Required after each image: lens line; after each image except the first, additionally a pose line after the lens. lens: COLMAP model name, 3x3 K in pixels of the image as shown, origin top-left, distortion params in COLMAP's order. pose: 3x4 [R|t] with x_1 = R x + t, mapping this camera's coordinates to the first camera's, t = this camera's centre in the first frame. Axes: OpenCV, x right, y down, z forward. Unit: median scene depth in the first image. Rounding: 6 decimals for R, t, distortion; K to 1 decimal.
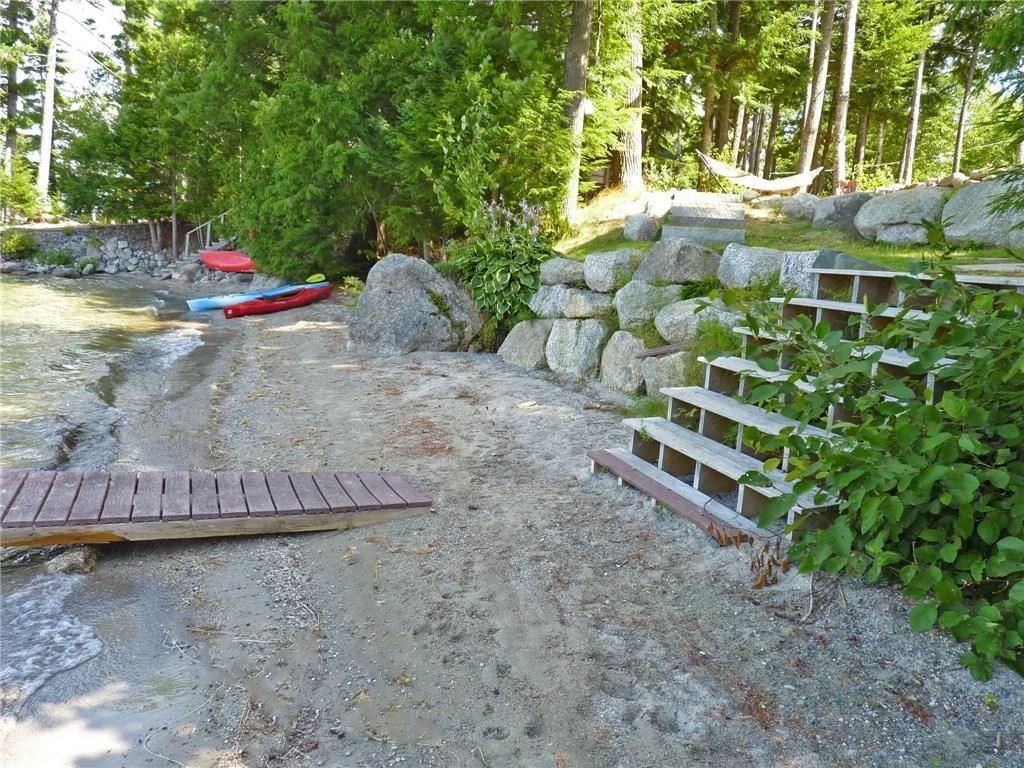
lens RADIAL K [[798.8, 0, 509.6], [0, 798.8, 384.6], [0, 0, 1]] dist [-0.017410, 0.003749]
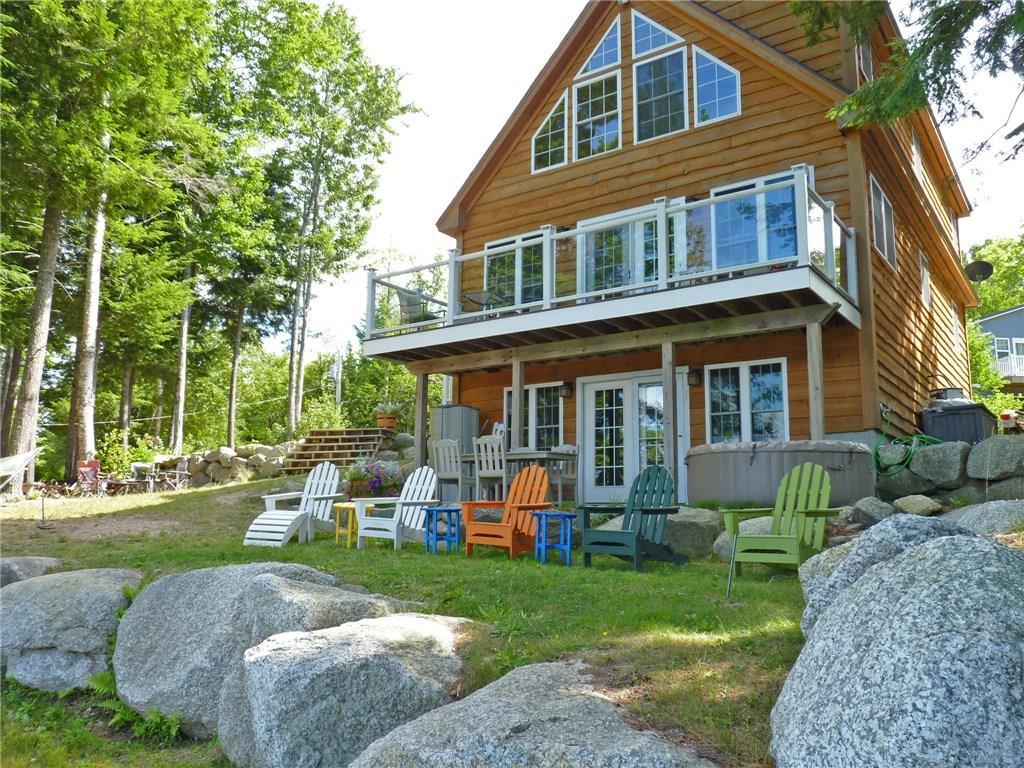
lens RADIAL K [[798.8, 0, 514.1], [0, 798.8, 385.8], [0, 0, 1]] dist [-0.017410, 0.003749]
pose [[0.685856, 0.051595, 0.725906, 0.128445], [0.155260, 0.964144, -0.215222, -0.084352], [-0.710982, 0.260316, 0.653253, 0.163798]]
